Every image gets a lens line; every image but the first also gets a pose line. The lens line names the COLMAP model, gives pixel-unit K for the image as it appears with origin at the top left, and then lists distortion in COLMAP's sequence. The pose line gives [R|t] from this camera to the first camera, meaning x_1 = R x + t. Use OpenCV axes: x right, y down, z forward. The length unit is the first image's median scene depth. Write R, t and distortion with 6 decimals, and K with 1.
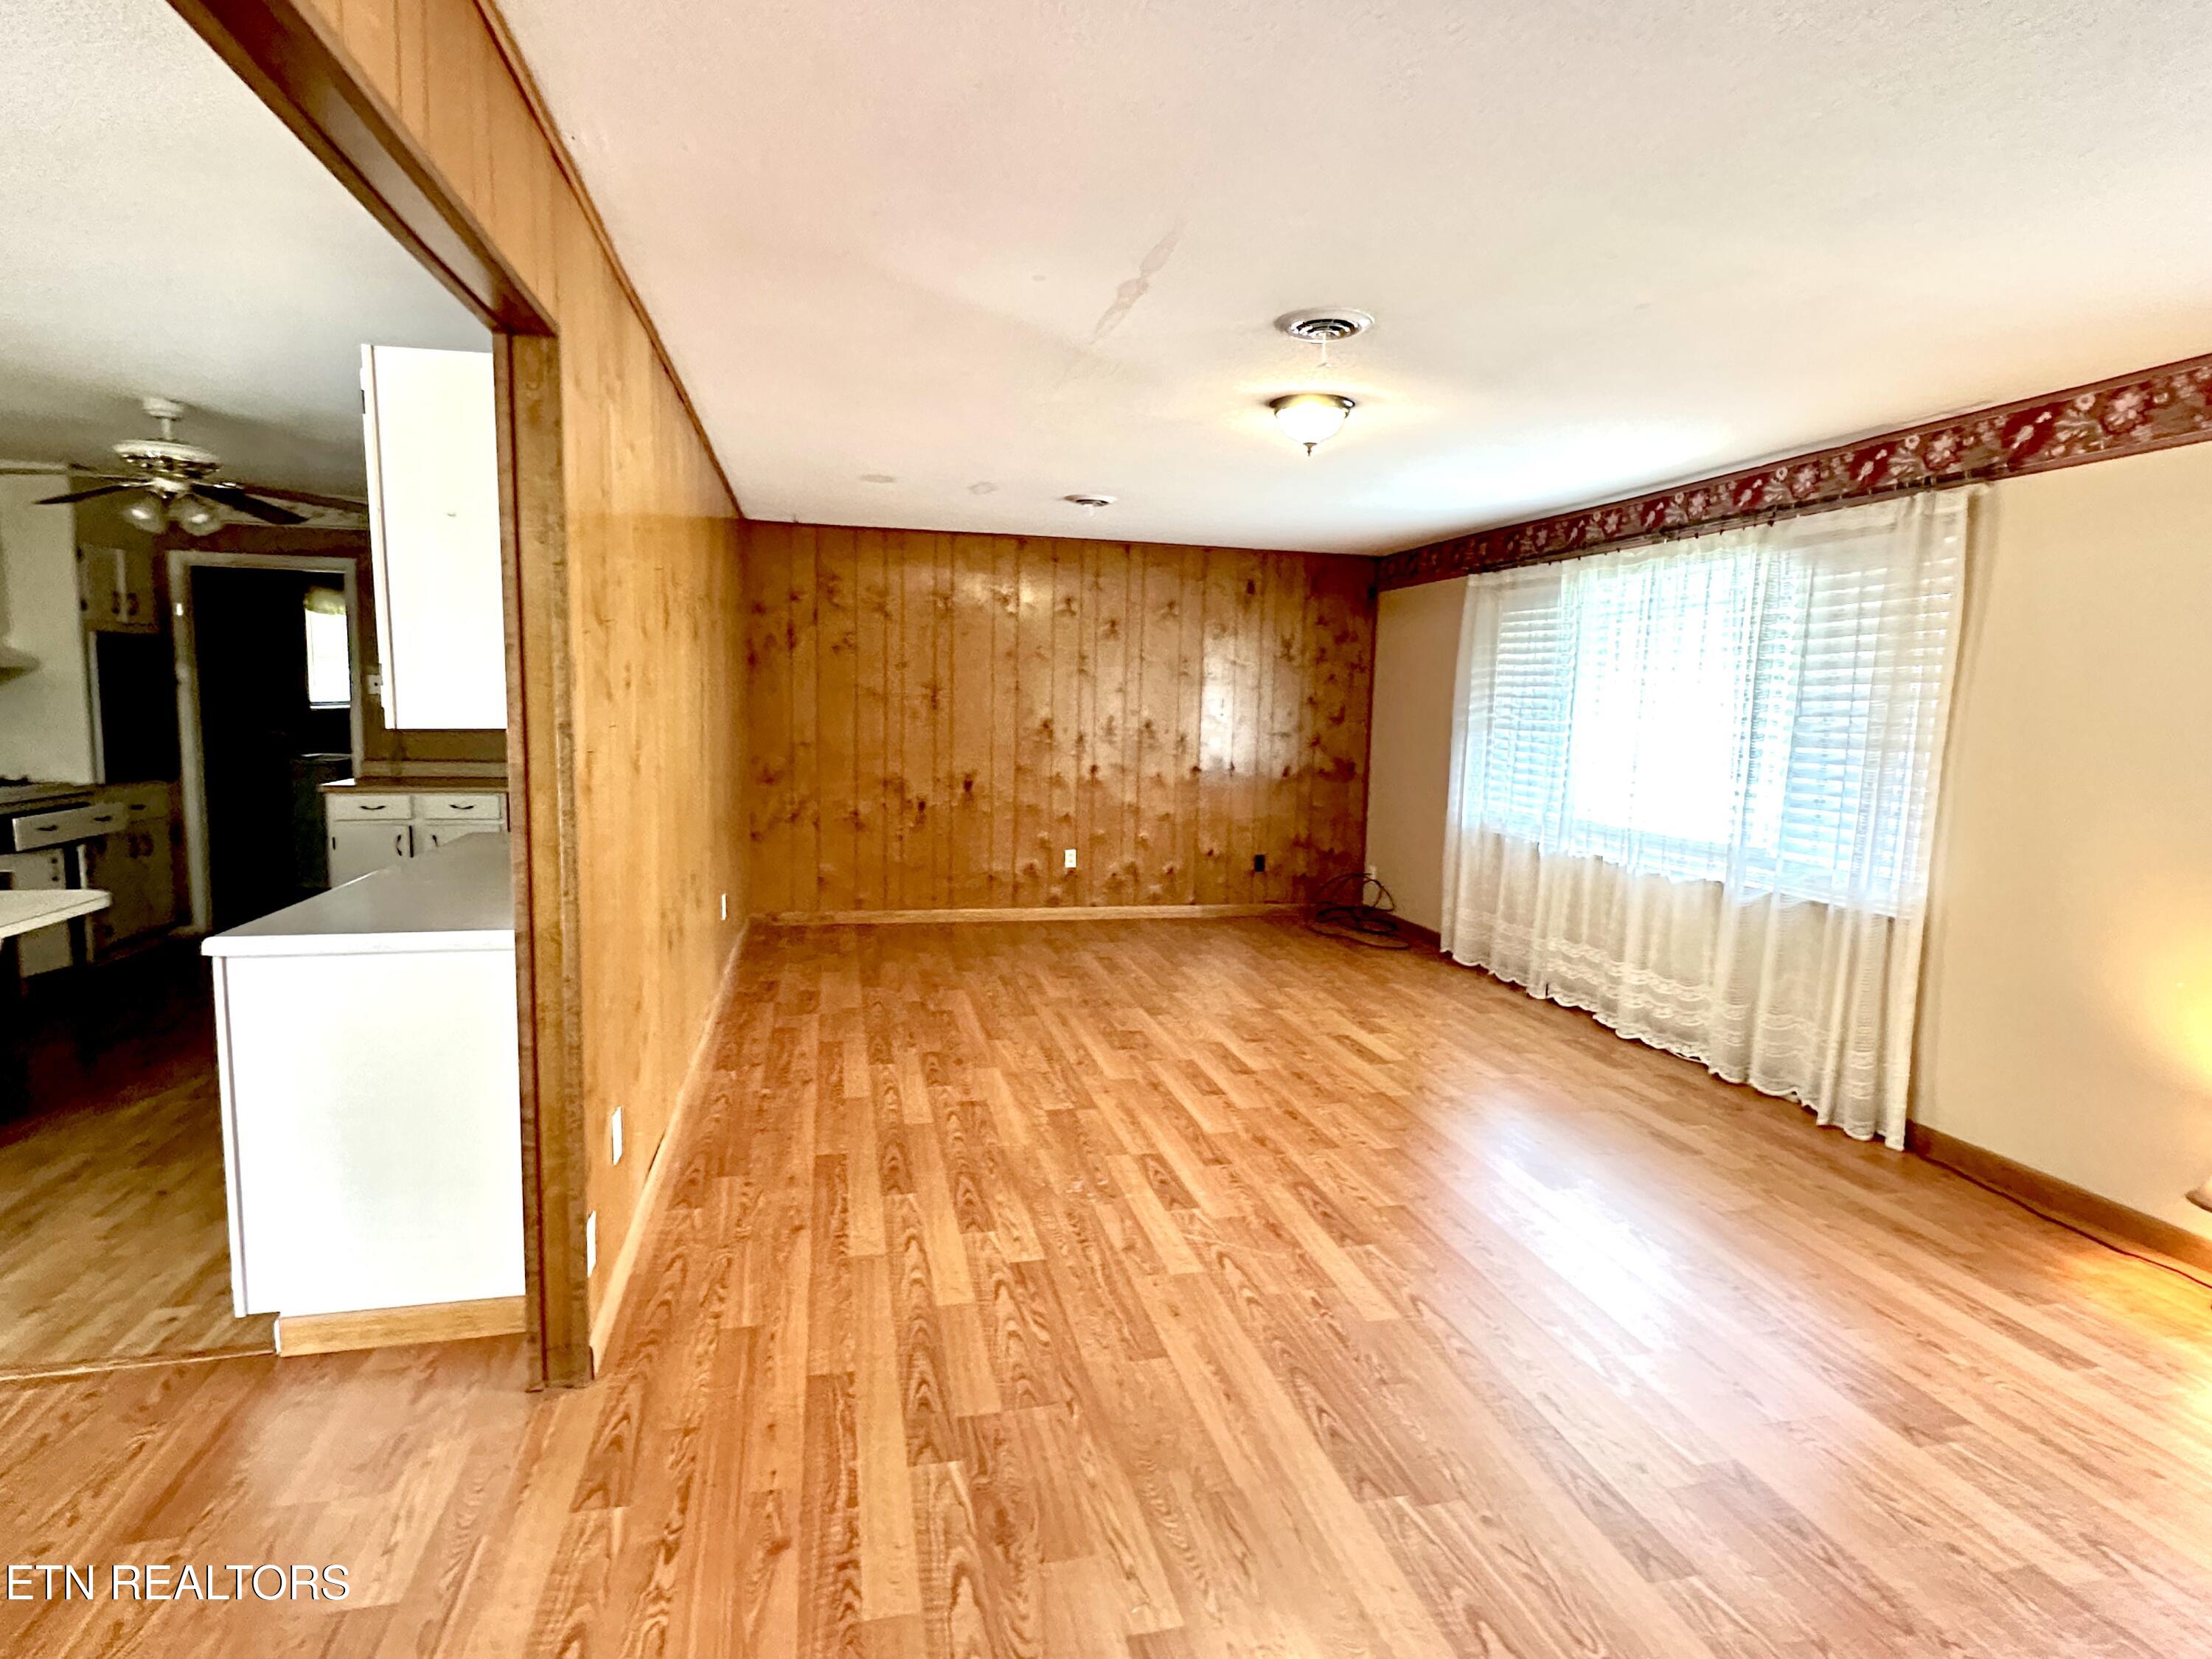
lens RADIAL K [[1177.9, 0, 1106.0], [0, 1177.9, 829.5], [0, 0, 1]] dist [-0.003159, -0.000709]
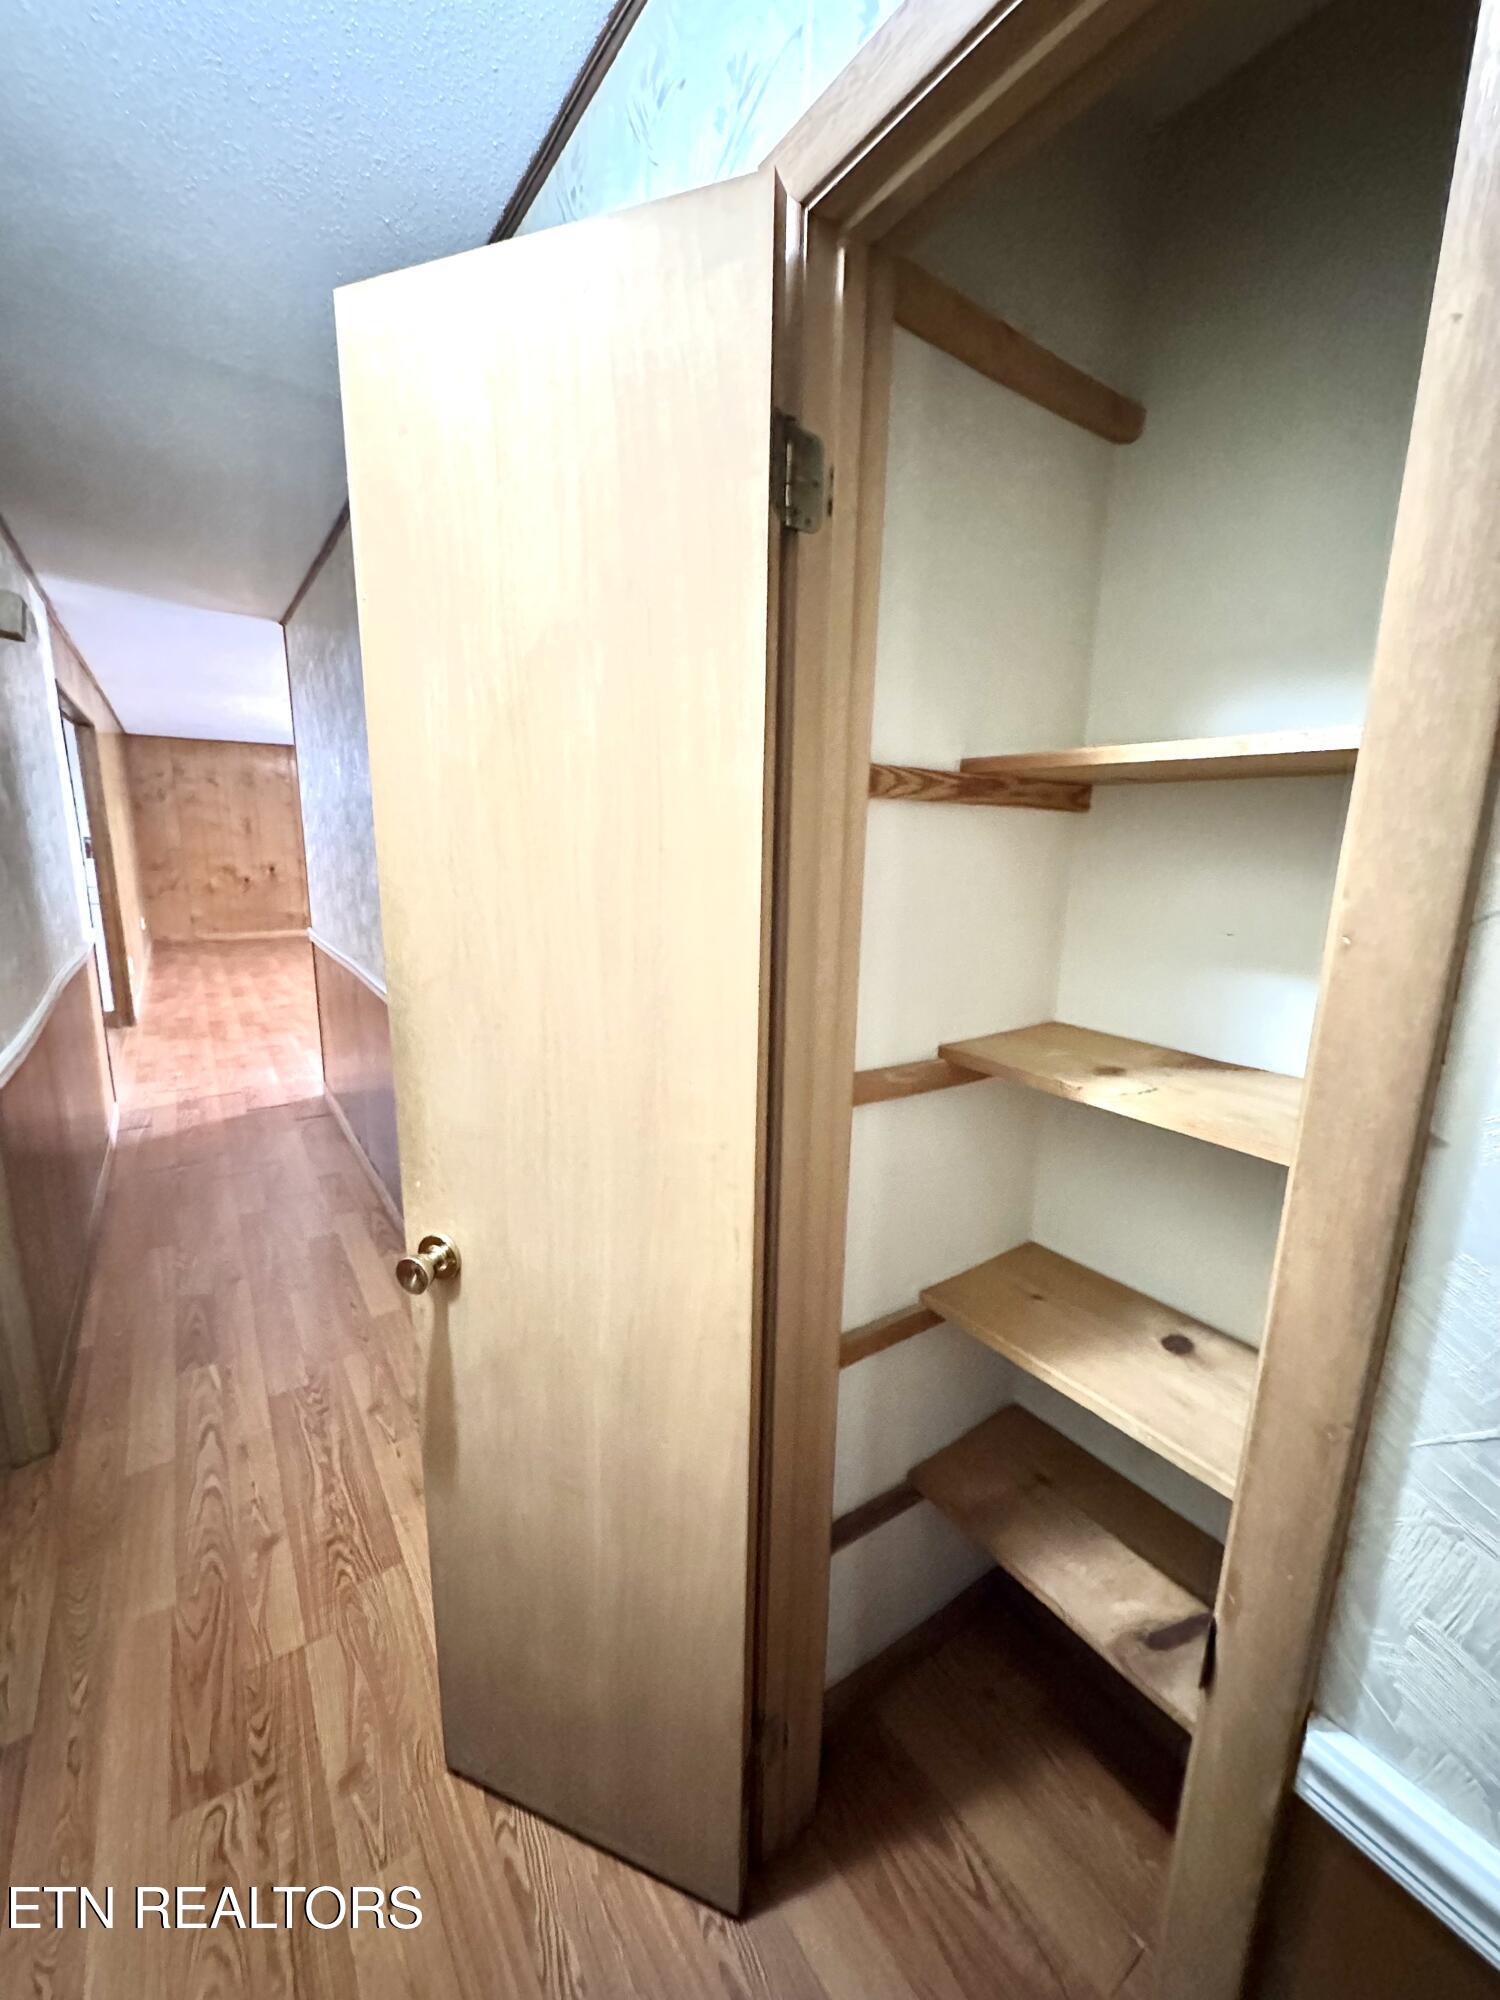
lens RADIAL K [[803.6, 0, 750.0], [0, 803.6, 1000.0], [0, 0, 1]] dist [-0.003099, -0.000285]
pose [[0.928493, -0.078046, 0.363057, 0.202767], [0.041205, 0.993281, 0.108147, 0.110875], [-0.369058, -0.085454, 0.925470, -0.955954]]
